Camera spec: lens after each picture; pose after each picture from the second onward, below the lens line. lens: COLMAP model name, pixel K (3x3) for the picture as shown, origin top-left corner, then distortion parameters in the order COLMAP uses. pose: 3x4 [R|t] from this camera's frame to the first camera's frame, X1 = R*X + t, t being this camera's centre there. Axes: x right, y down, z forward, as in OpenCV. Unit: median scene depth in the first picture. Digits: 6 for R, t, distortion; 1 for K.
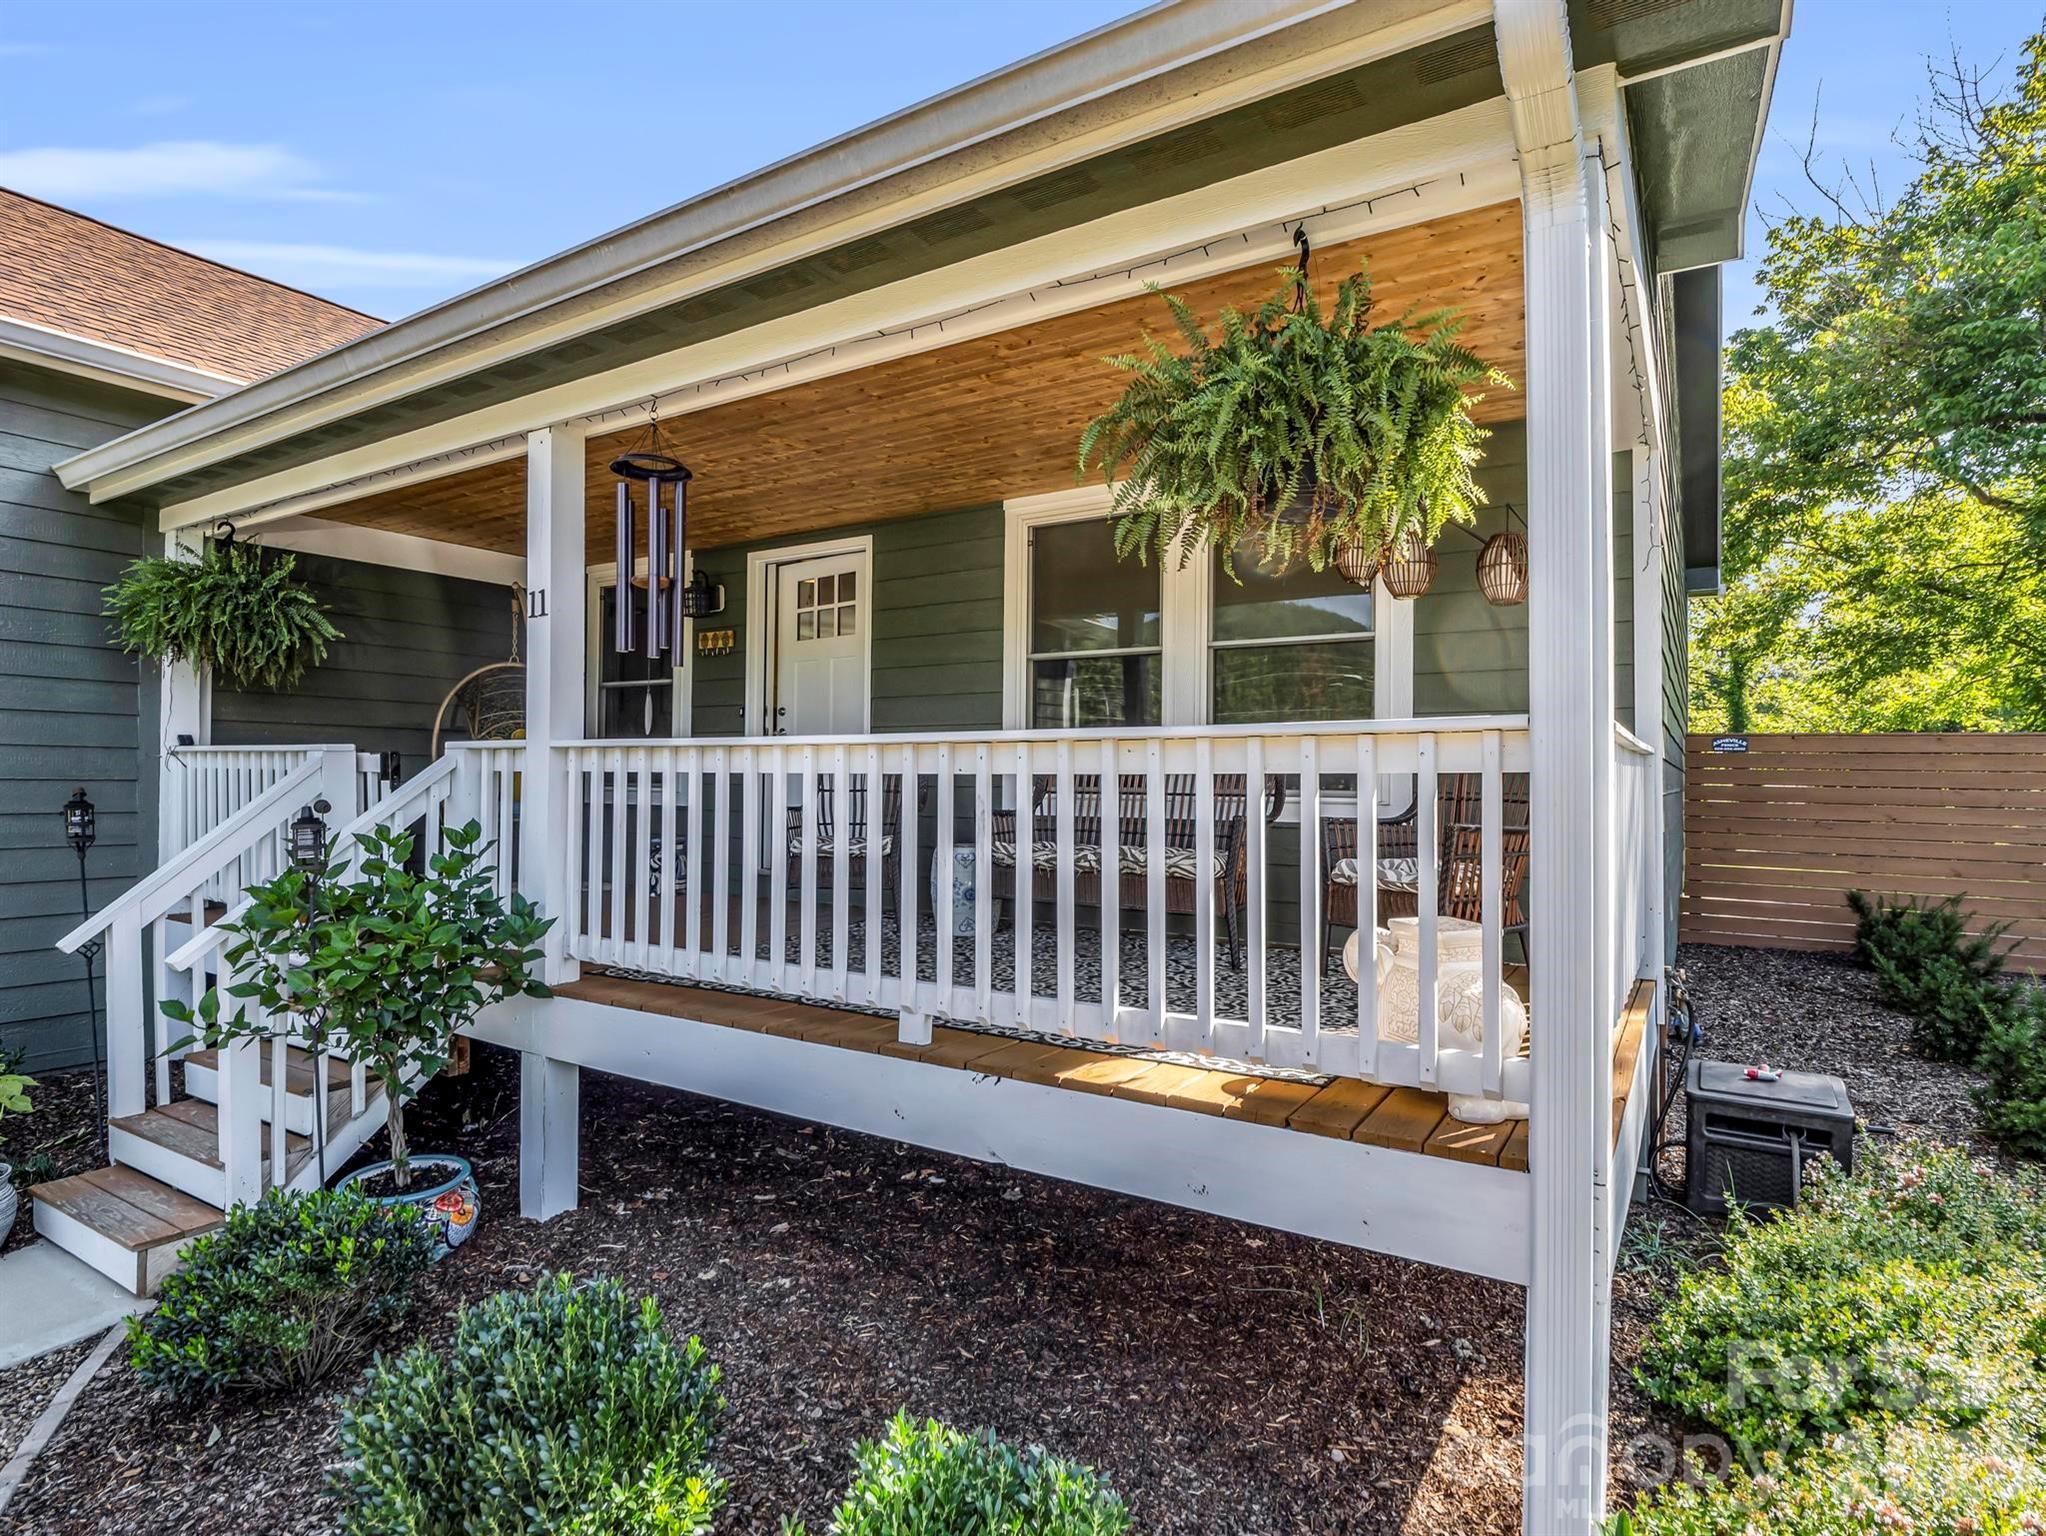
lens RADIAL K [[1004.2, 0, 1023.0], [0, 1004.2, 768.0], [0, 0, 1]] dist [0.000378, -0.012323]
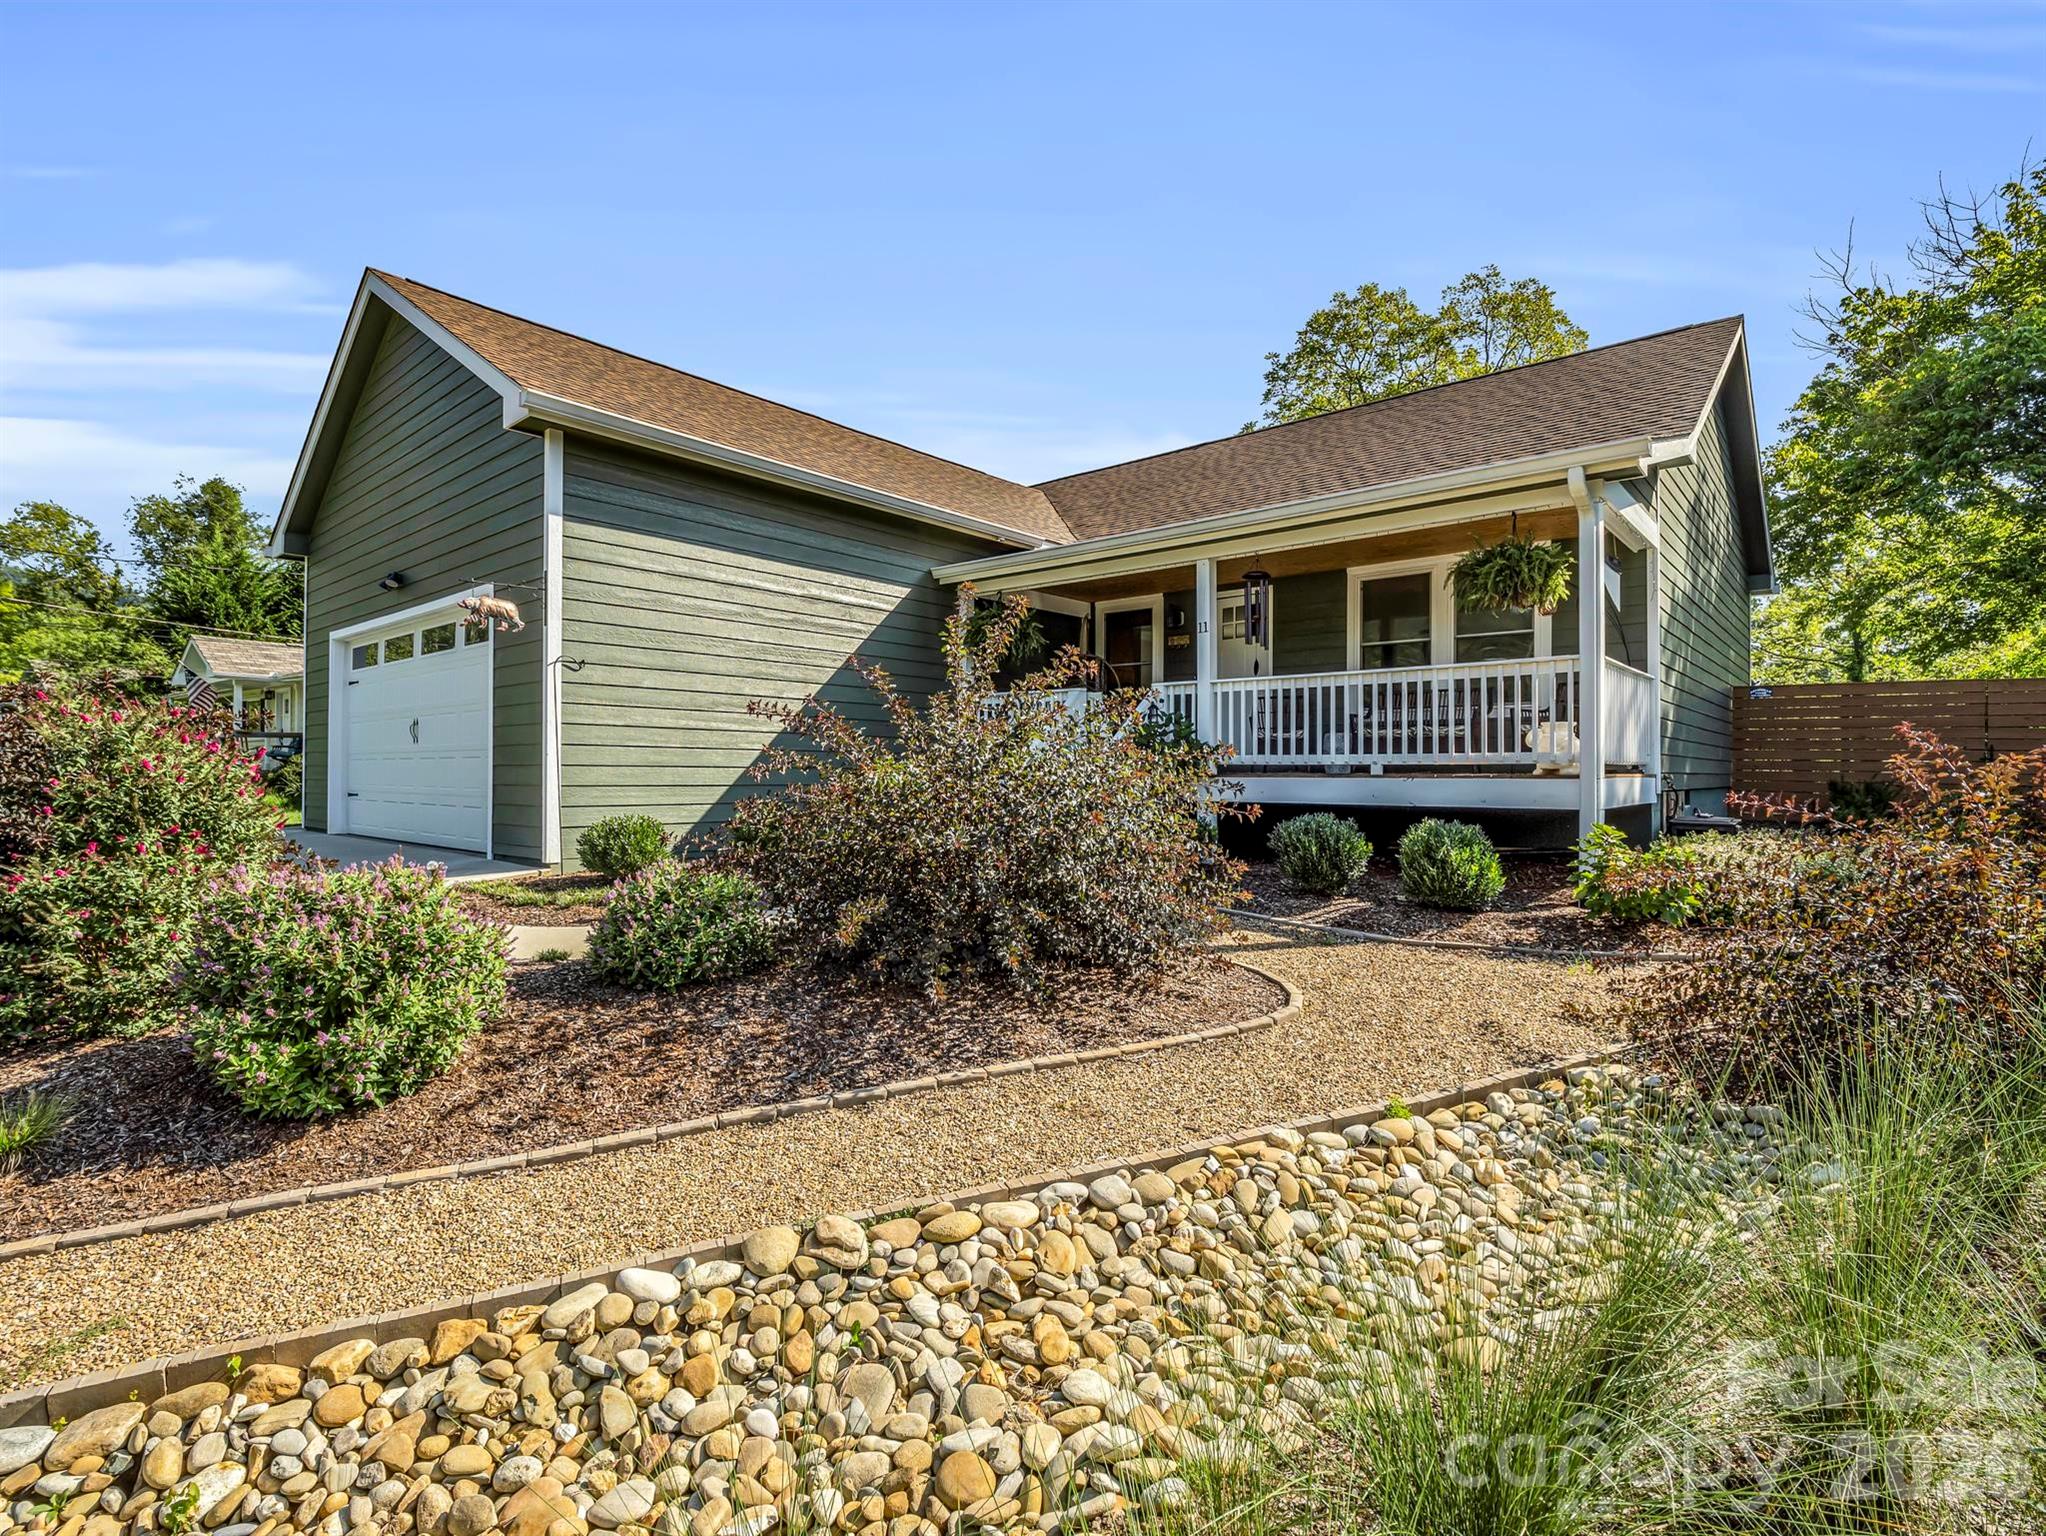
lens RADIAL K [[1009.0, 0, 981.8], [0, 1009.0, 769.3], [0, 0, 1]] dist [-0.015093, -0.001540]
pose [[0.989862, -0.003263, -0.141996, -0.173717], [0.003978, 0.999981, 0.004746, 0.054272], [0.141978, -0.005262, 0.989856, -0.449660]]
